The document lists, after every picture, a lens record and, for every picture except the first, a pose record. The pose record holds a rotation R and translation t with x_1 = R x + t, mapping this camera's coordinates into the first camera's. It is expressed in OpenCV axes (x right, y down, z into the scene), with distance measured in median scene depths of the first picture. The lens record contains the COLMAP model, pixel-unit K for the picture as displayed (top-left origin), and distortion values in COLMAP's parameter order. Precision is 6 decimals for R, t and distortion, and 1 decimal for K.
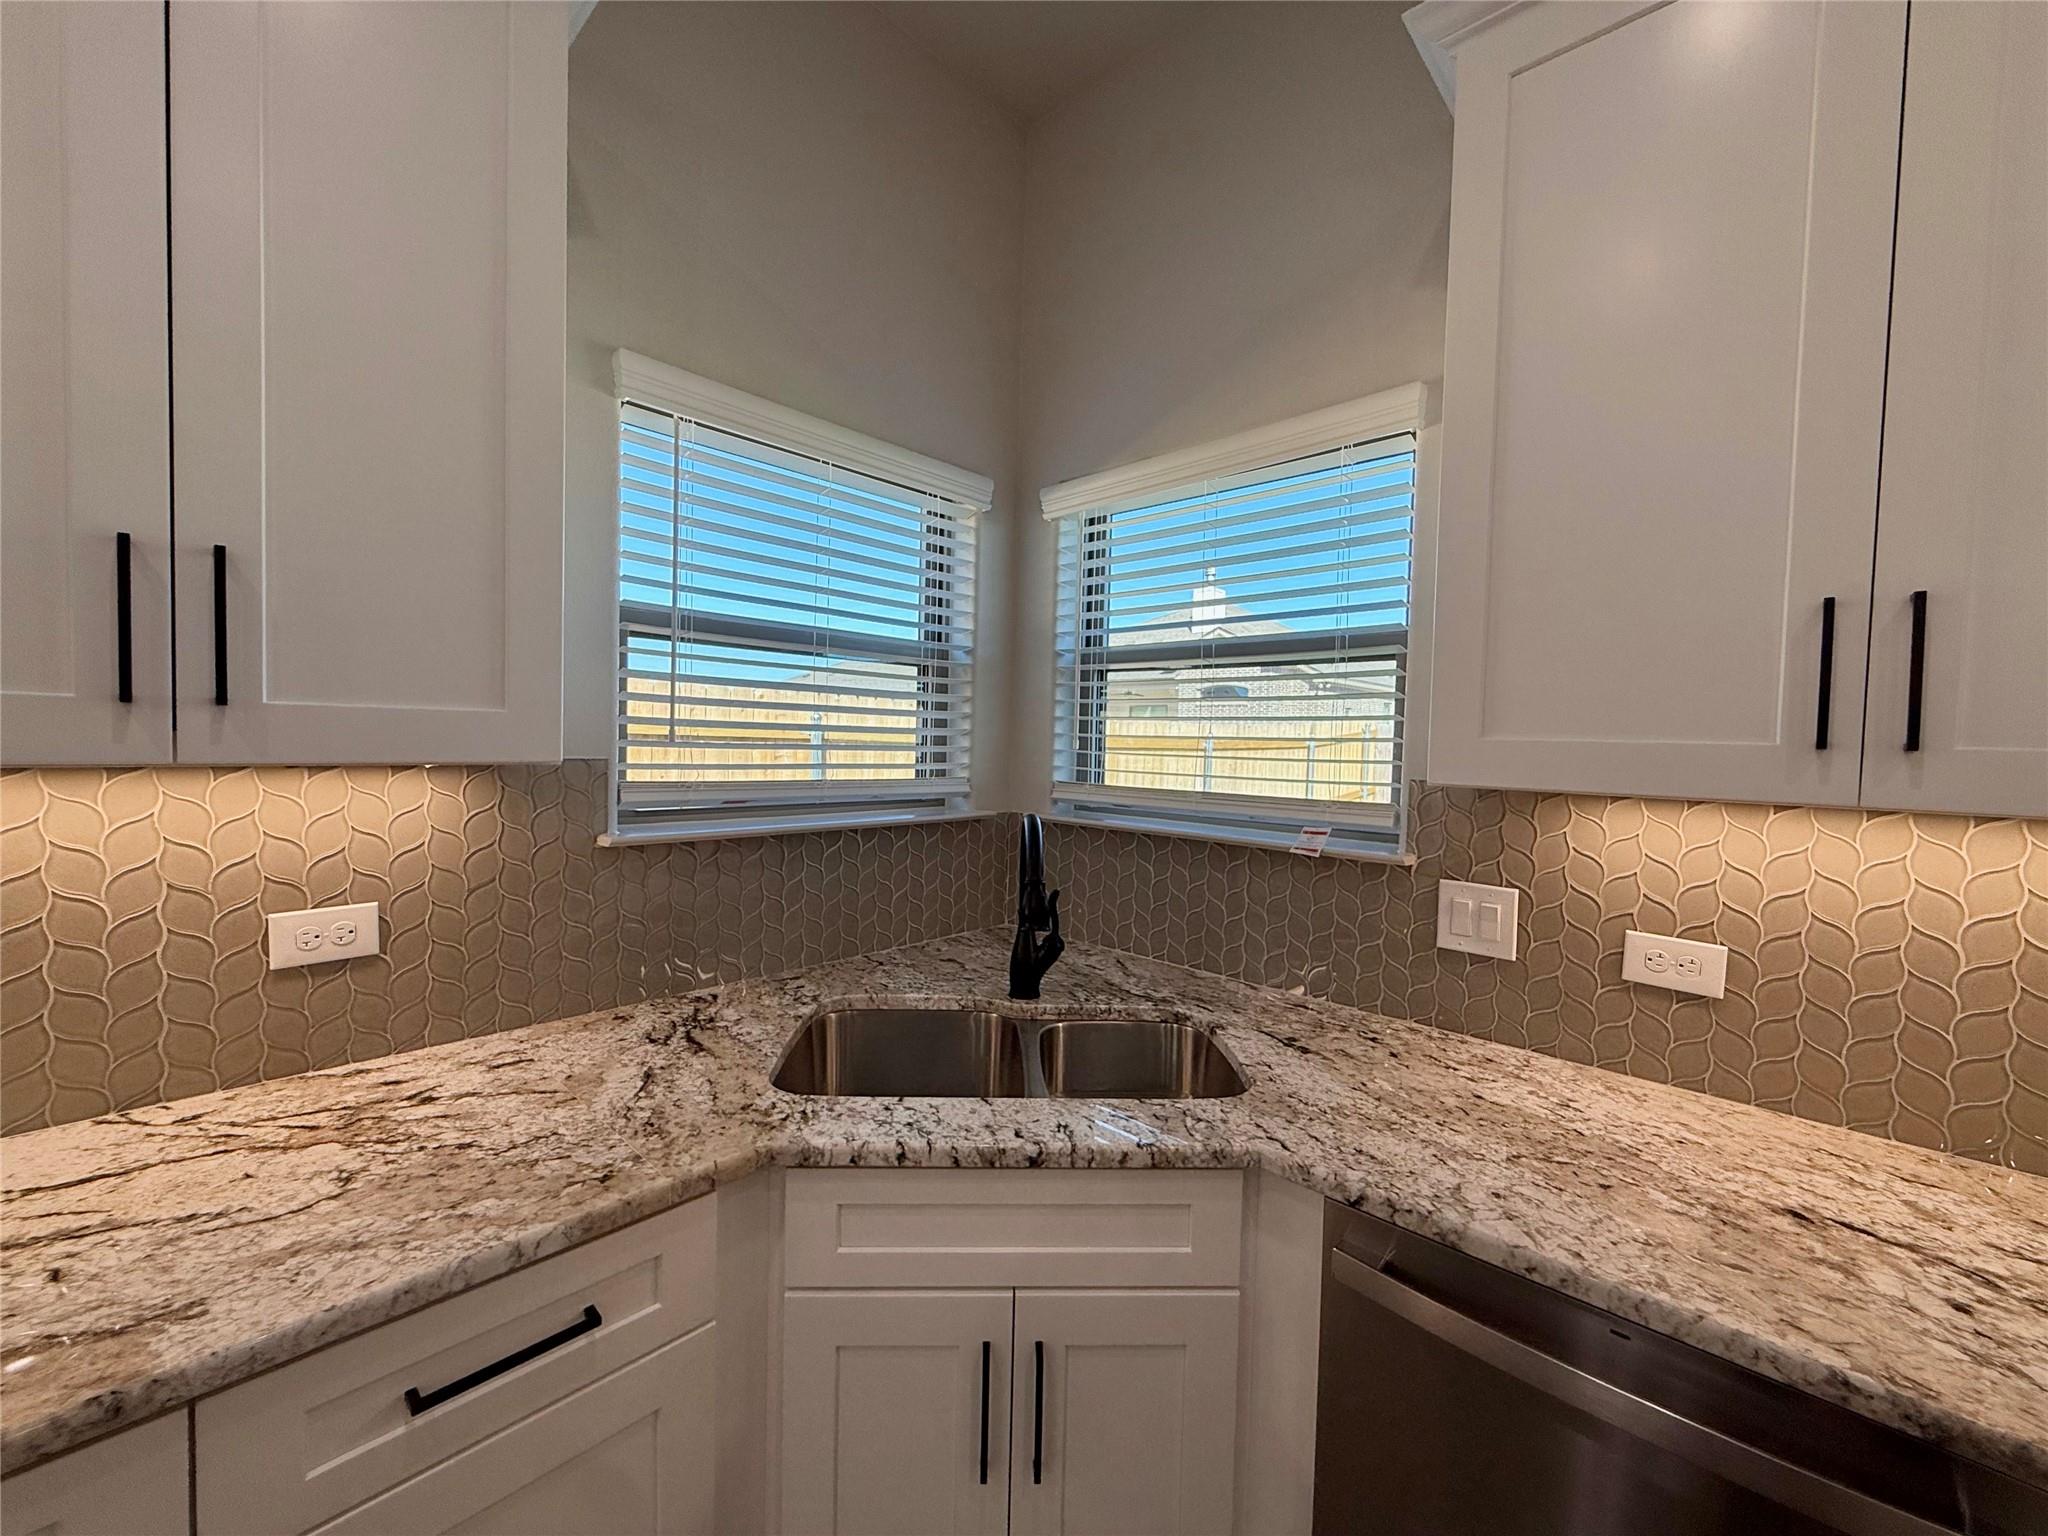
lens RADIAL K [[804.5, 0, 1030.2], [0, 804.5, 764.1], [0, 0, 1]] dist [0.002684, -0.000114]
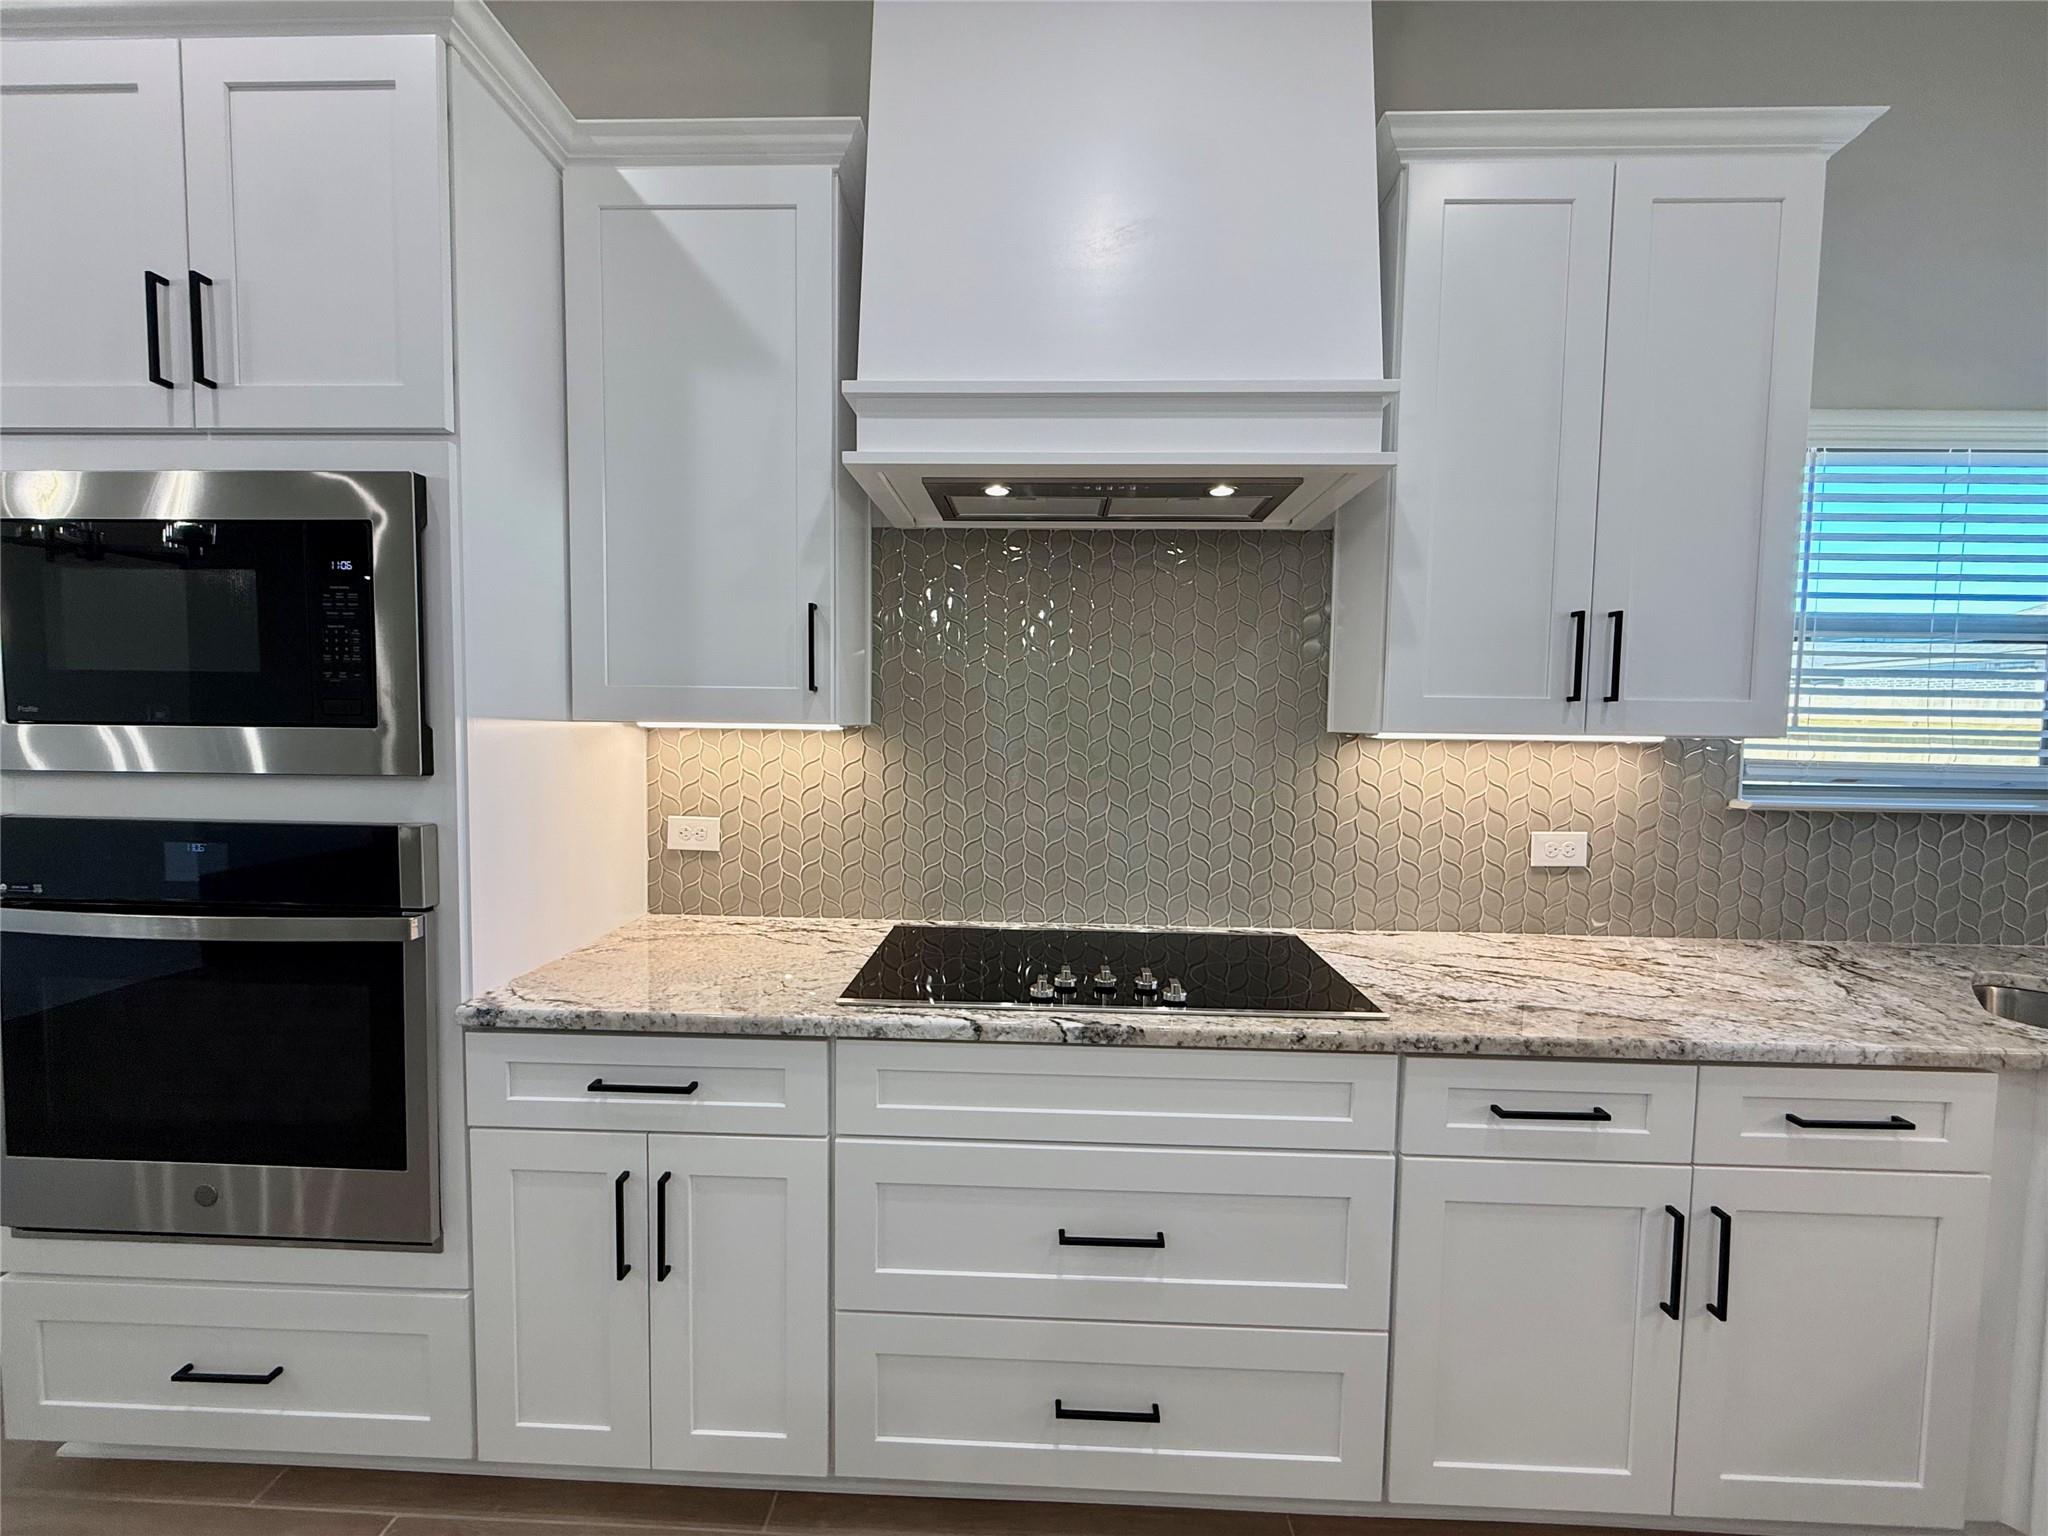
lens RADIAL K [[804.5, 0, 1023.5], [0, 804.5, 774.8], [0, 0, 1]] dist [0.002684, -0.000114]
pose [[0.661813, 0.027859, -0.749151, -0.402532], [-0.021111, 0.999606, 0.018523, 0.061156], [0.749372, 0.003556, 0.662140, -0.852148]]
